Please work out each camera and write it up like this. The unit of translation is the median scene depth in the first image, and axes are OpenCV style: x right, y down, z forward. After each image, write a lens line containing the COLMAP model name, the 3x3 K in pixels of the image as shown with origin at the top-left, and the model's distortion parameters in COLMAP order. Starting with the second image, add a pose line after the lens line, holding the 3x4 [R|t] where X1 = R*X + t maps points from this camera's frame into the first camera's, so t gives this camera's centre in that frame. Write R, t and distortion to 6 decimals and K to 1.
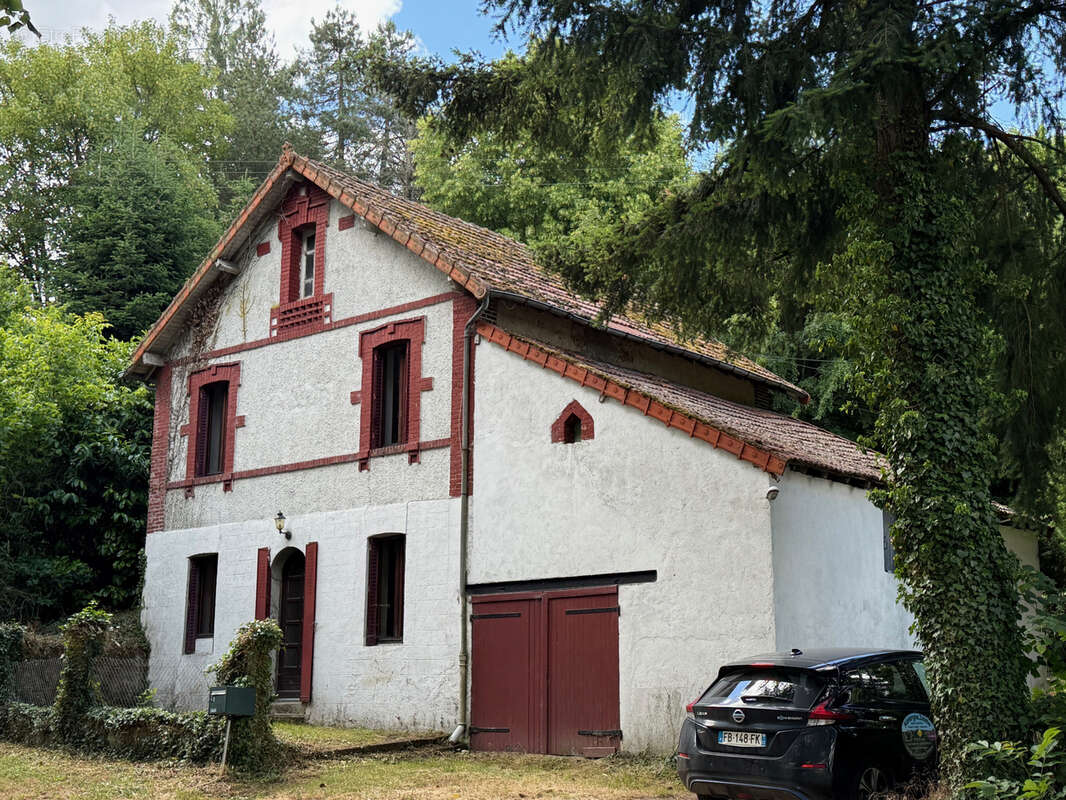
lens RADIAL K [[1406.8, 0, 531.4], [0, 1406.8, 393.3], [0, 0, 1]] dist [0.040880, 0.000000]
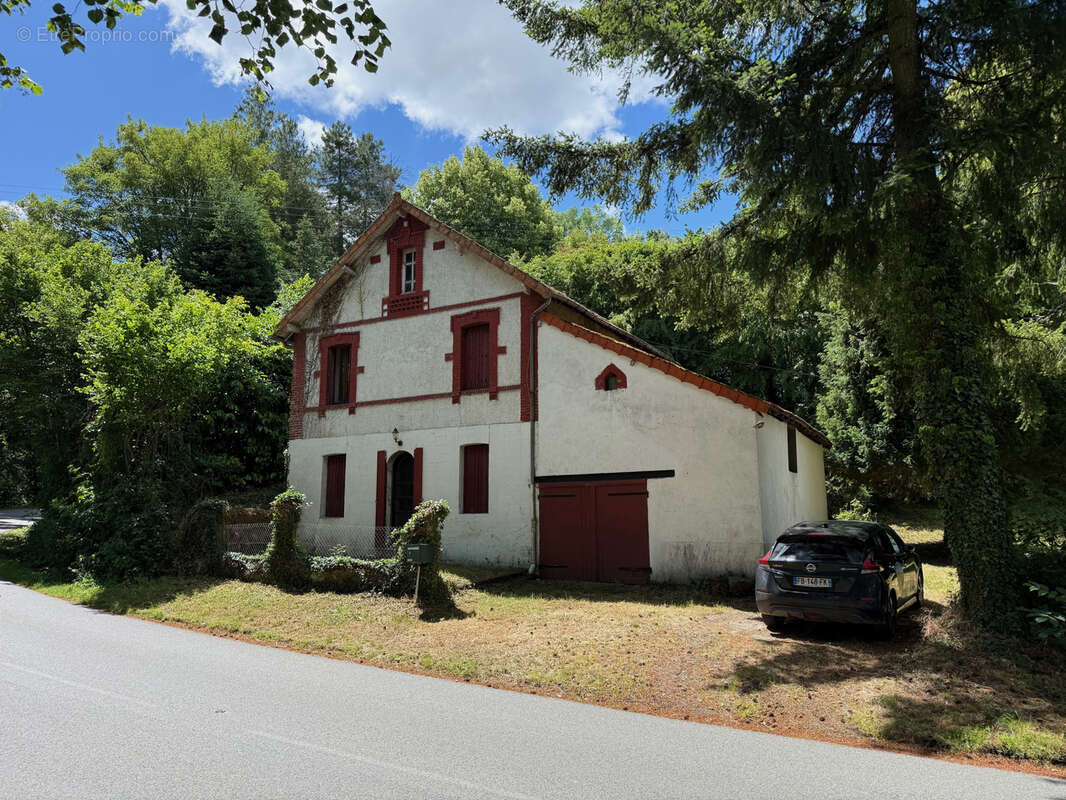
lens RADIAL K [[762.3, 0, 541.6], [0, 762.3, 402.9], [0, 0, 1]] dist [0.048015, -0.061190]
pose [[0.979802, 0.024229, 0.198495, -0.194727], [-0.034565, 0.998212, 0.048772, 0.008994], [-0.196958, -0.054648, 0.978888, 0.141420]]
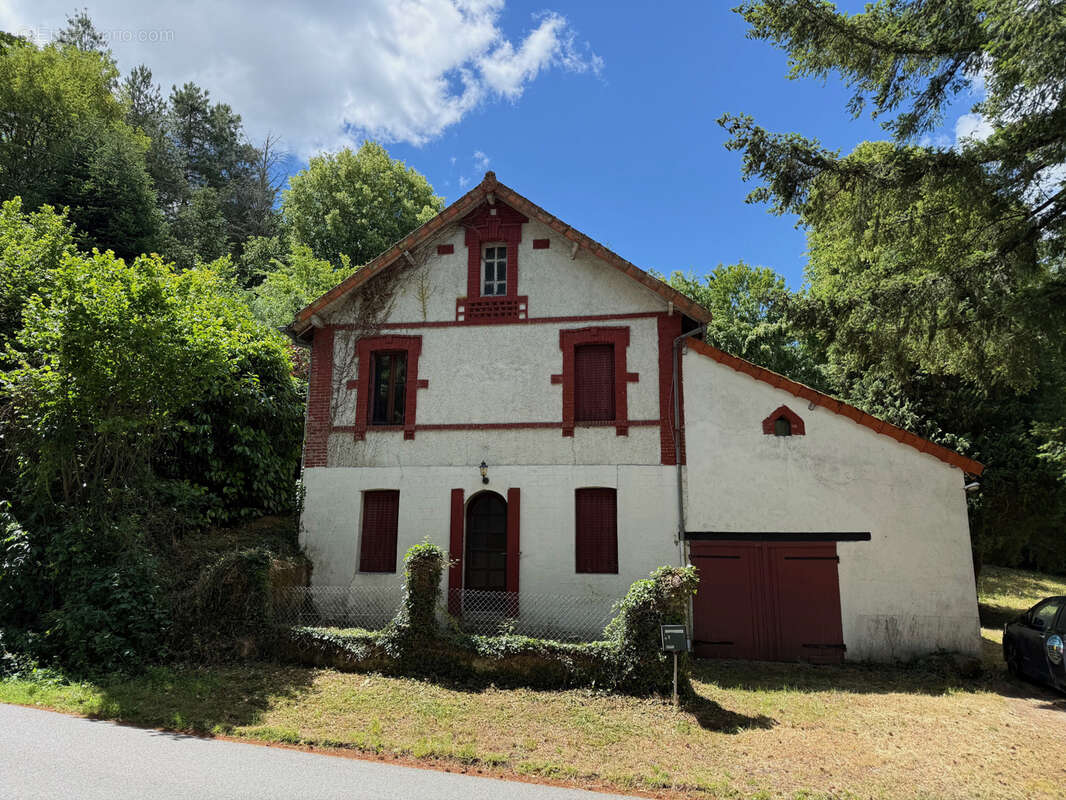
lens RADIAL K [[762.3, 0, 542.8], [0, 762.3, 403.5], [0, 0, 1]] dist [0.048015, -0.061190]
pose [[0.853717, 0.113397, 0.508240, -0.498862], [-0.118379, 0.992710, -0.022643, 0.043317], [-0.507103, -0.040834, 0.860918, 0.408781]]
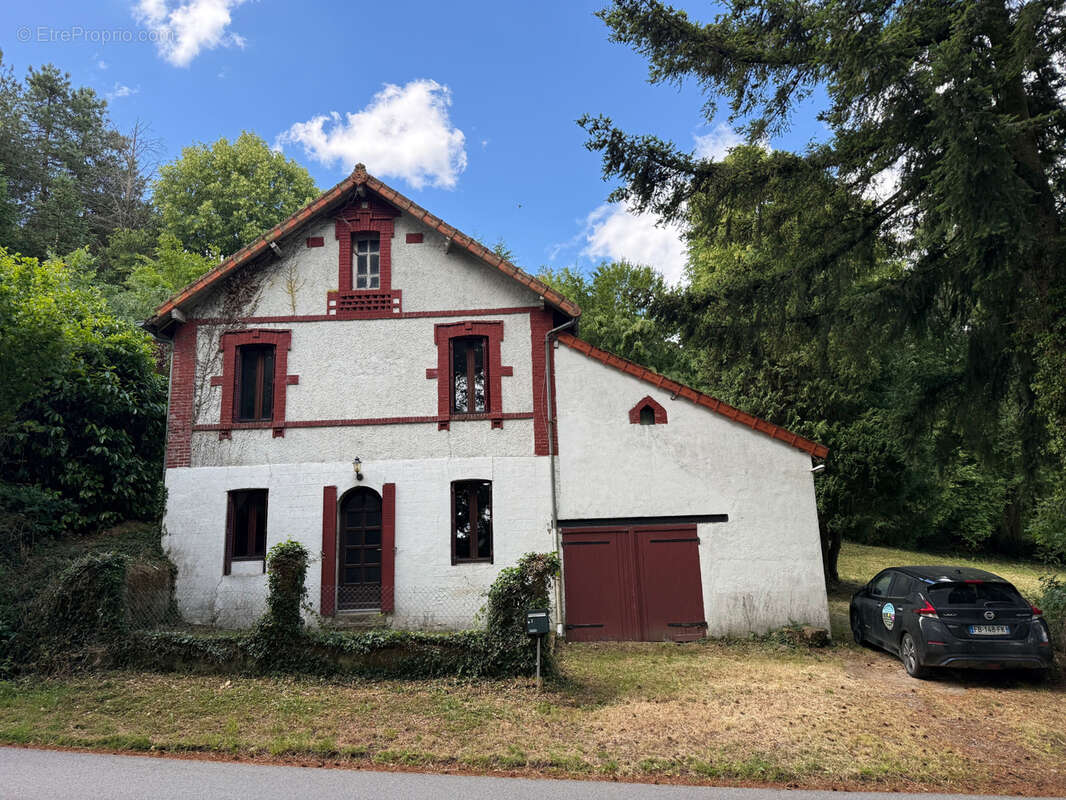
lens RADIAL K [[762.3, 0, 539.0], [0, 762.3, 401.4], [0, 0, 1]] dist [0.048015, -0.061190]
pose [[0.785397, 0.100708, 0.610745, -0.482817], [-0.100384, 0.994338, -0.034869, 0.044080], [-0.610799, -0.033923, 0.791059, 0.388242]]
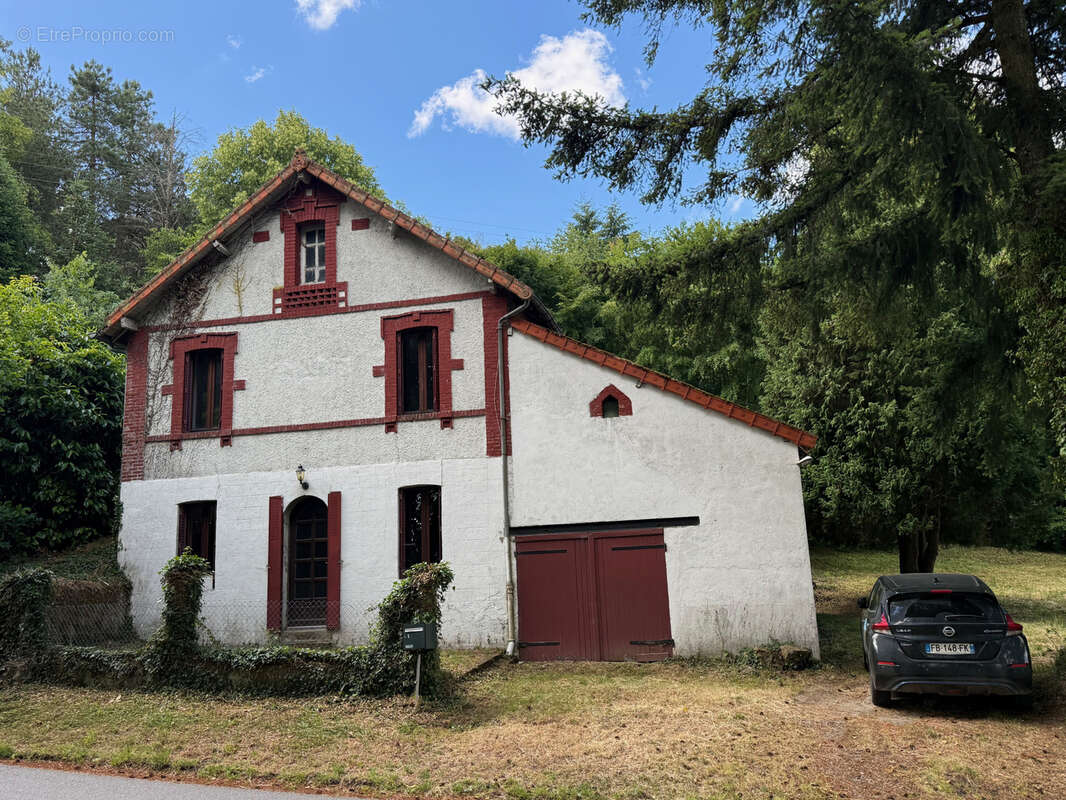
lens RADIAL K [[891.8, 0, 545.5], [0, 891.8, 409.3], [0, 0, 1]] dist [0.061616, -0.102786]
pose [[0.884067, 0.052222, 0.464433, -0.356079], [-0.059134, 0.998250, 0.000317, 0.027171], [-0.463604, -0.027744, 0.885608, 0.266405]]
